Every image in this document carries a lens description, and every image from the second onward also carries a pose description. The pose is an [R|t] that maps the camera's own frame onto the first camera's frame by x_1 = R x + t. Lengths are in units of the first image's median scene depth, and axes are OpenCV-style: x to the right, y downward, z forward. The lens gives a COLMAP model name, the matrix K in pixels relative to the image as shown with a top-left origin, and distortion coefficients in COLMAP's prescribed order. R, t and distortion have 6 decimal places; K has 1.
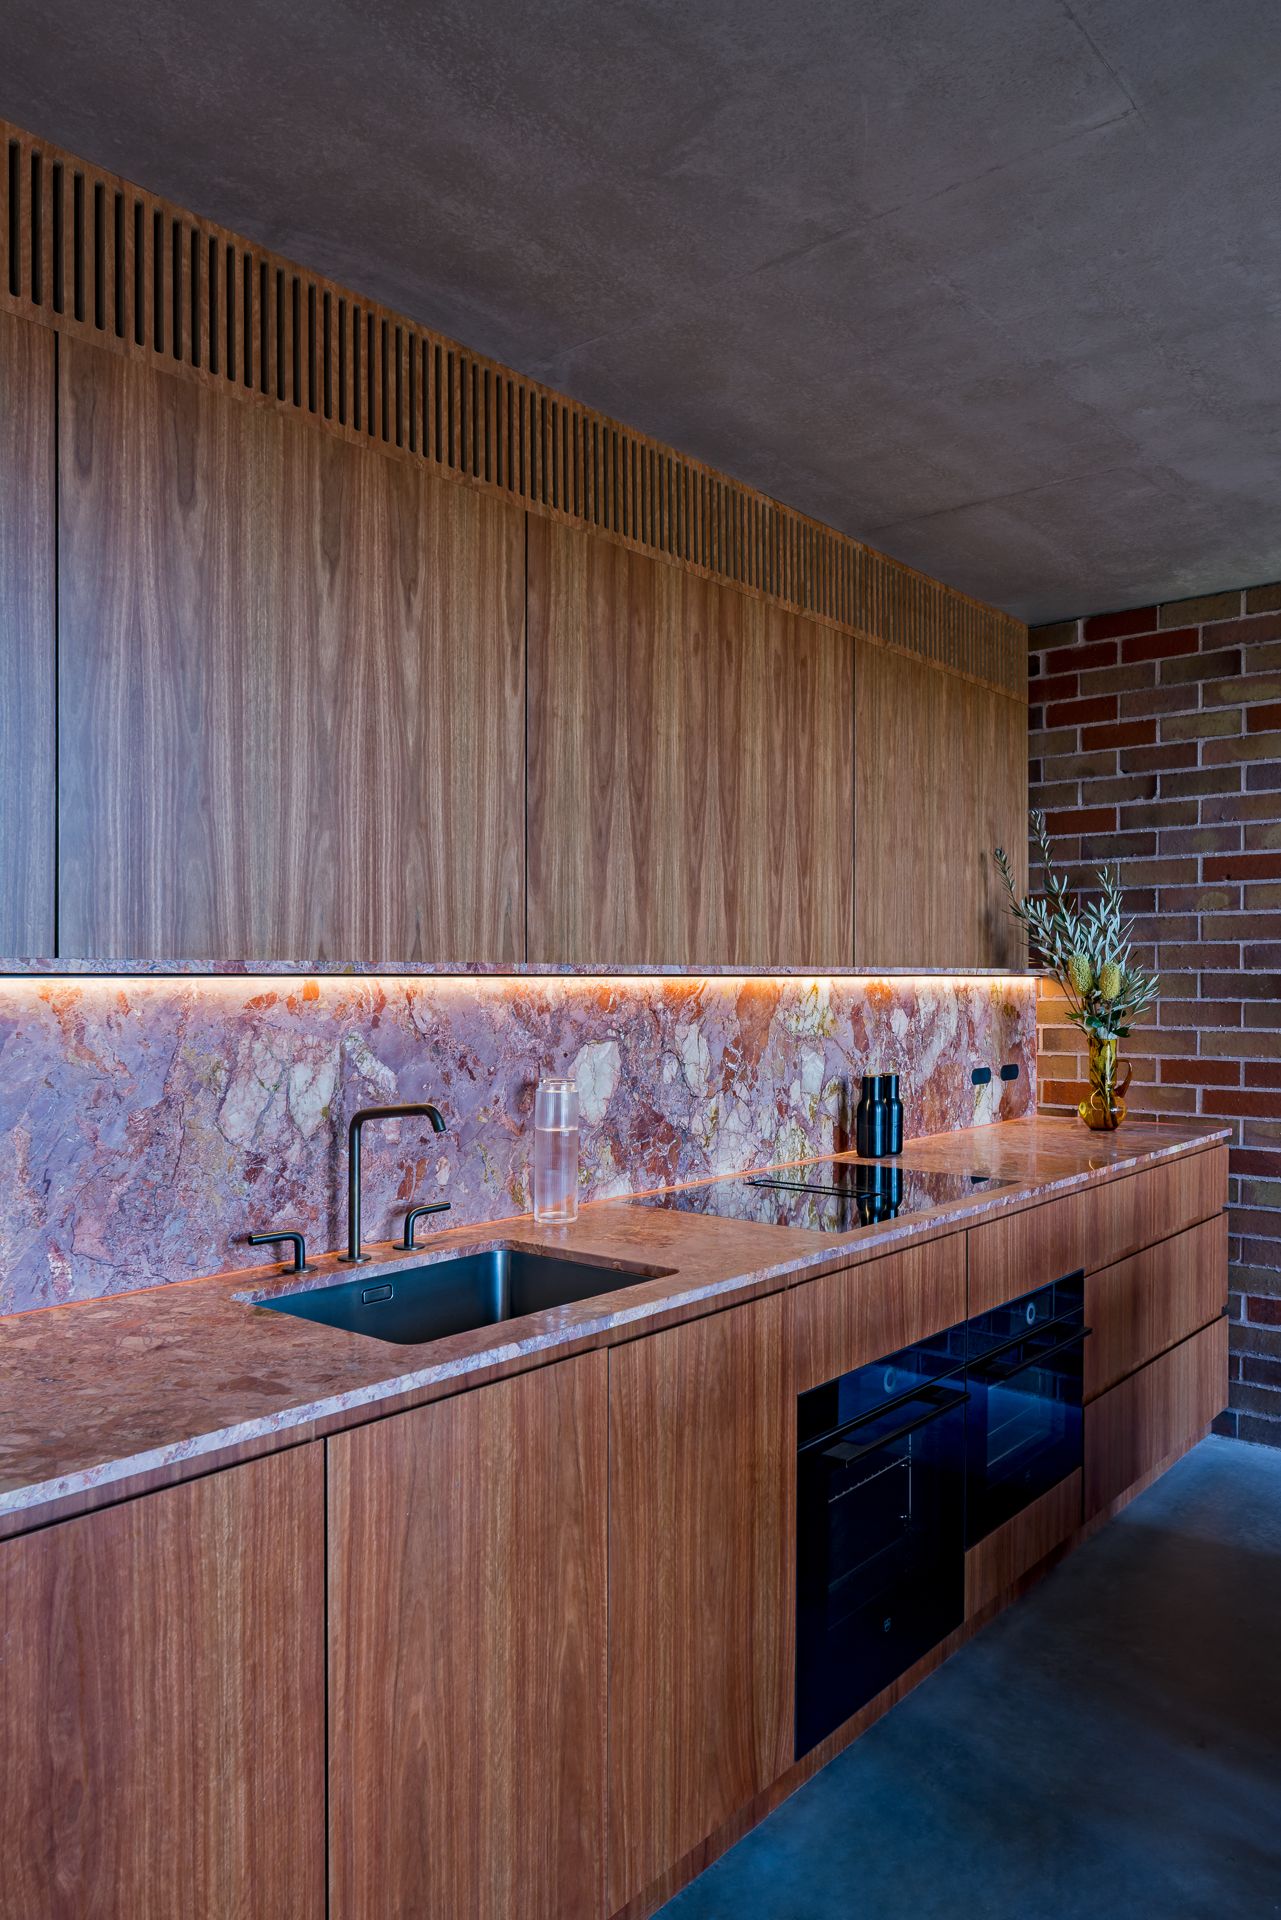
lens RADIAL K [[1311.2, 0, 633.3], [0, 1311.2, 995.8], [0, 0, 1]] dist [-0.008003, -0.001805]
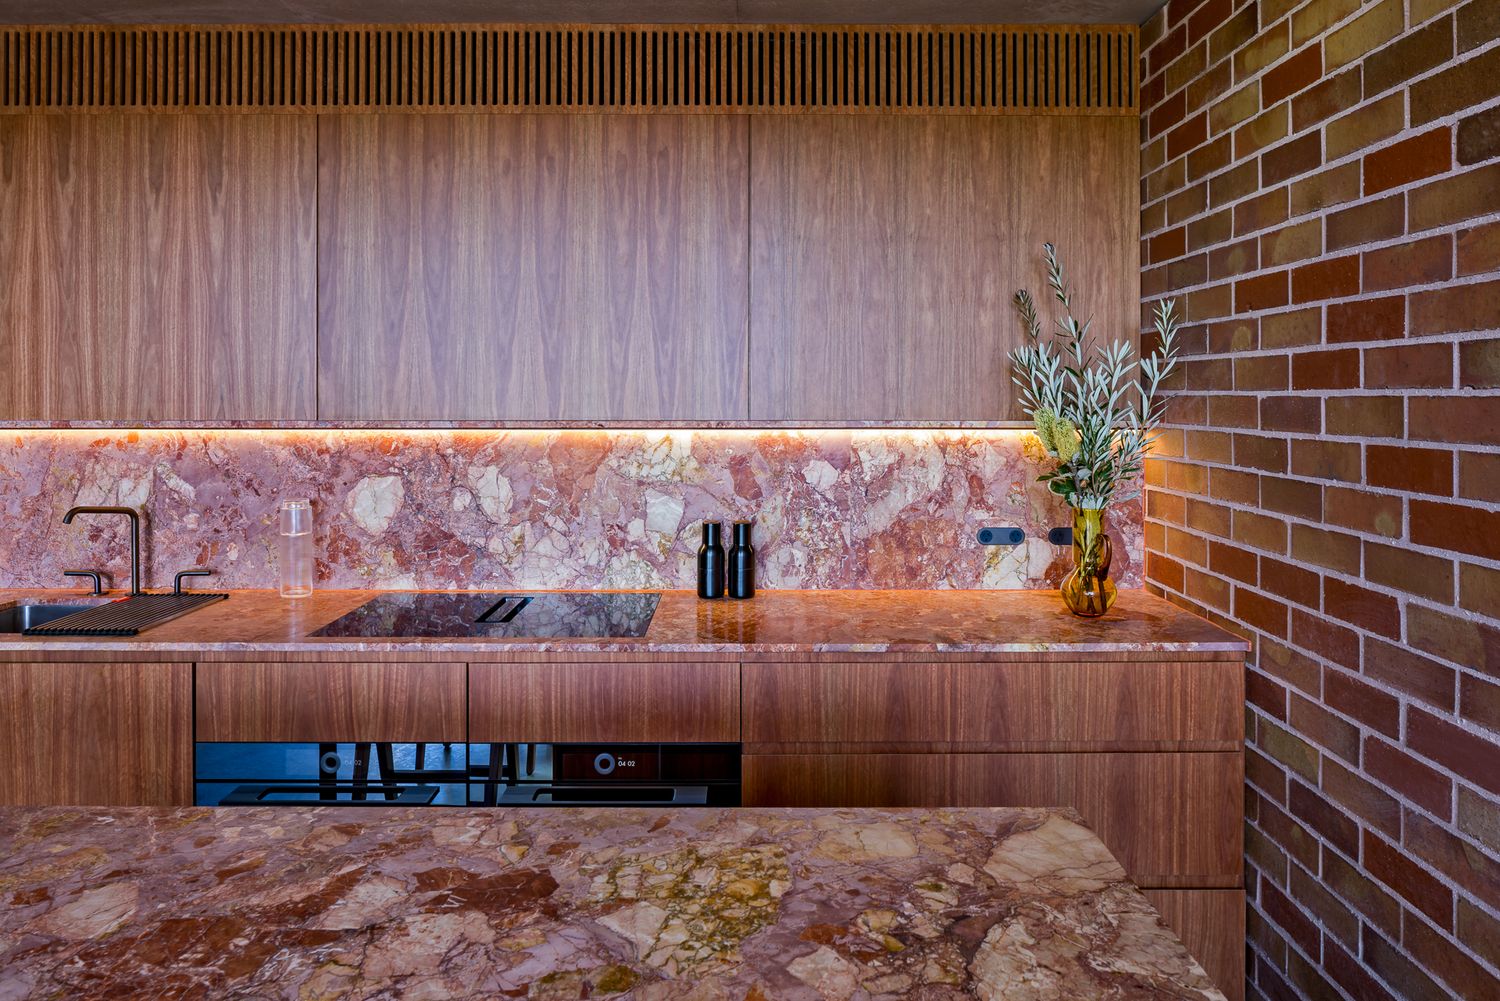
lens RADIAL K [[1012.1, 0, 748.4], [0, 1012.1, 400.4], [0, 0, 1]] dist [-0.008773, 0.000088]
pose [[0.647578, 0.006306, -0.761973, 1.121531], [-0.011454, 0.999933, -0.001459, -0.051633], [0.761913, 0.009673, 0.647607, 0.643697]]
